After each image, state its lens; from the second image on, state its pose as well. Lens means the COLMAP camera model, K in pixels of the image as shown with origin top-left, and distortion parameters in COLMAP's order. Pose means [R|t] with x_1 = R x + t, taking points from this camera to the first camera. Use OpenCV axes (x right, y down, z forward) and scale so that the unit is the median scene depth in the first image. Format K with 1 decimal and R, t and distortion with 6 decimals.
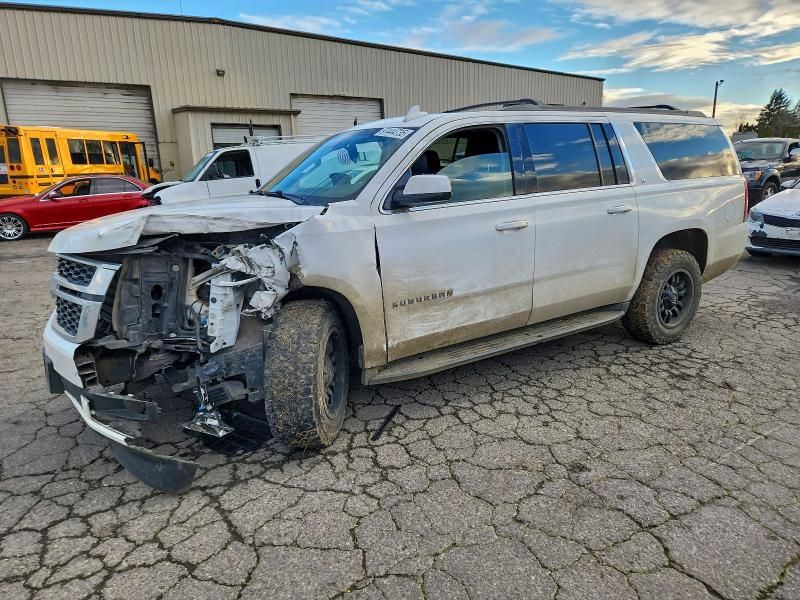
lens RADIAL K [[549.3, 0, 400.0], [0, 549.3, 300.0], [0, 0, 1]] dist [0.061682, -0.047830]
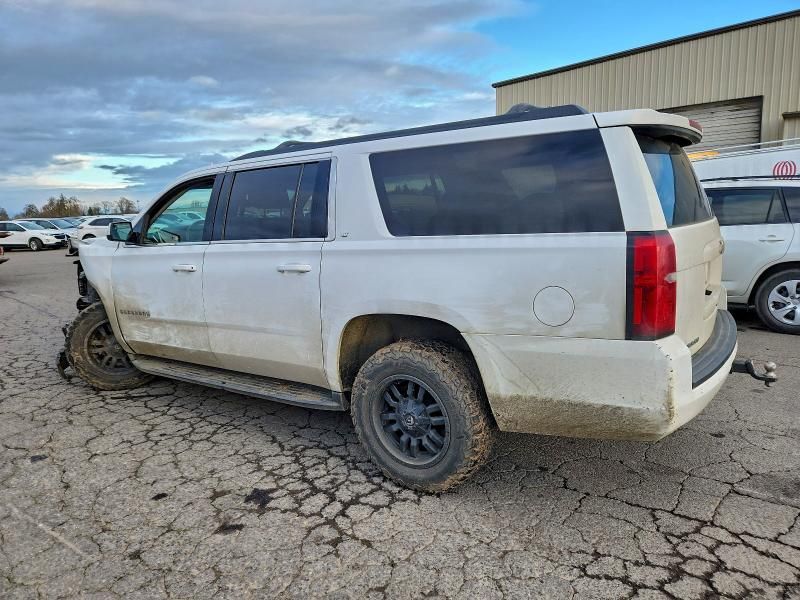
lens RADIAL K [[549.3, 0, 400.0], [0, 549.3, 300.0], [0, 0, 1]] dist [0.061682, -0.047830]
pose [[0.367593, 0.163610, -0.915482, 1.223313], [-0.185408, 0.977534, 0.100253, -0.233001], [0.911317, 0.132885, 0.389669, 0.852358]]
